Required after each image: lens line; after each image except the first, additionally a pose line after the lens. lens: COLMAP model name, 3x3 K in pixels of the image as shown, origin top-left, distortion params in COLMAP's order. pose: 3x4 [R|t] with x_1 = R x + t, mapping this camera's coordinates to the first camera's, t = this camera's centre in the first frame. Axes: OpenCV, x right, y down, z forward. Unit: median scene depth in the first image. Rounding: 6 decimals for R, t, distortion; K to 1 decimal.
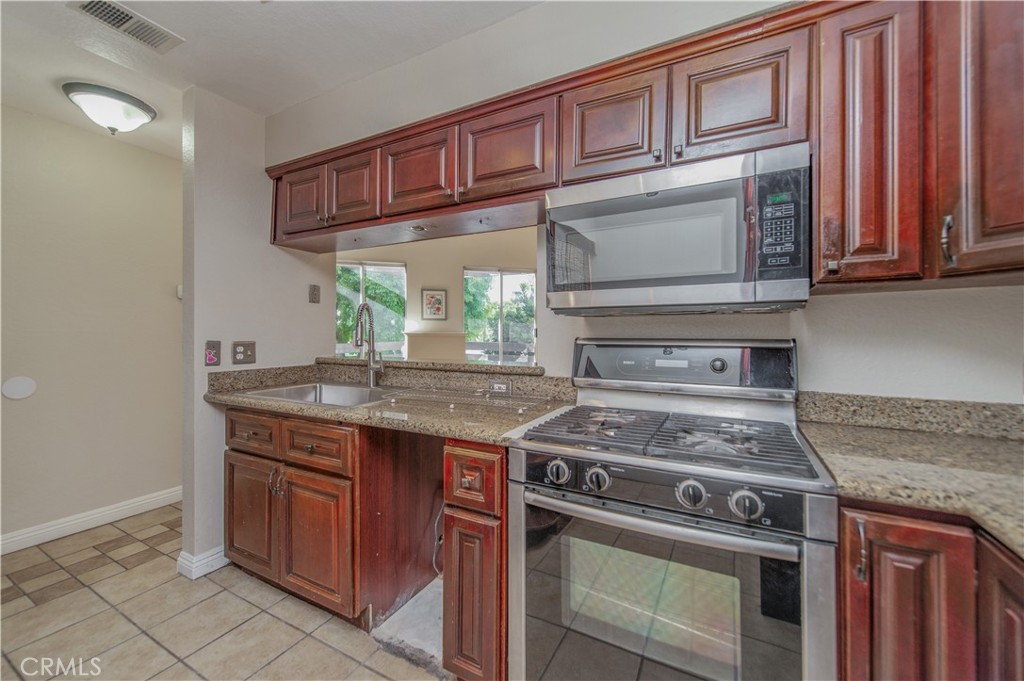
lens RADIAL K [[404.2, 0, 509.9], [0, 404.2, 335.3], [0, 0, 1]] dist [0.016038, -0.000087]
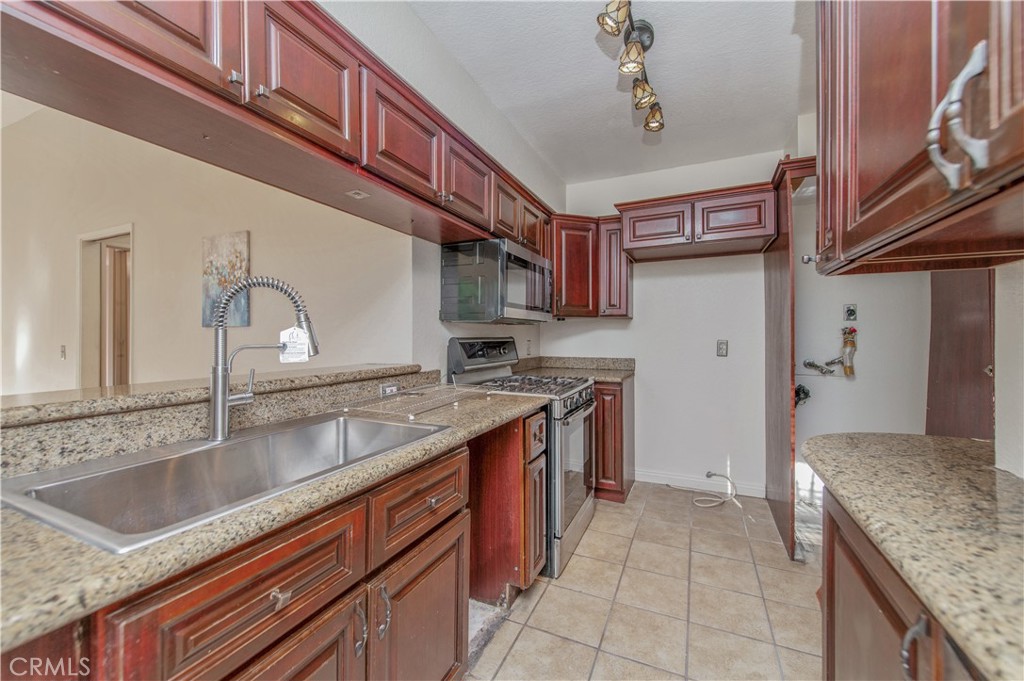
lens RADIAL K [[404.2, 0, 510.6], [0, 404.2, 336.8], [0, 0, 1]] dist [0.016038, -0.000087]
pose [[-0.064634, -0.008056, 0.997877, -1.015937], [-0.000448, 0.999968, 0.008044, -0.008235], [-0.997909, 0.000073, -0.064635, 0.776518]]
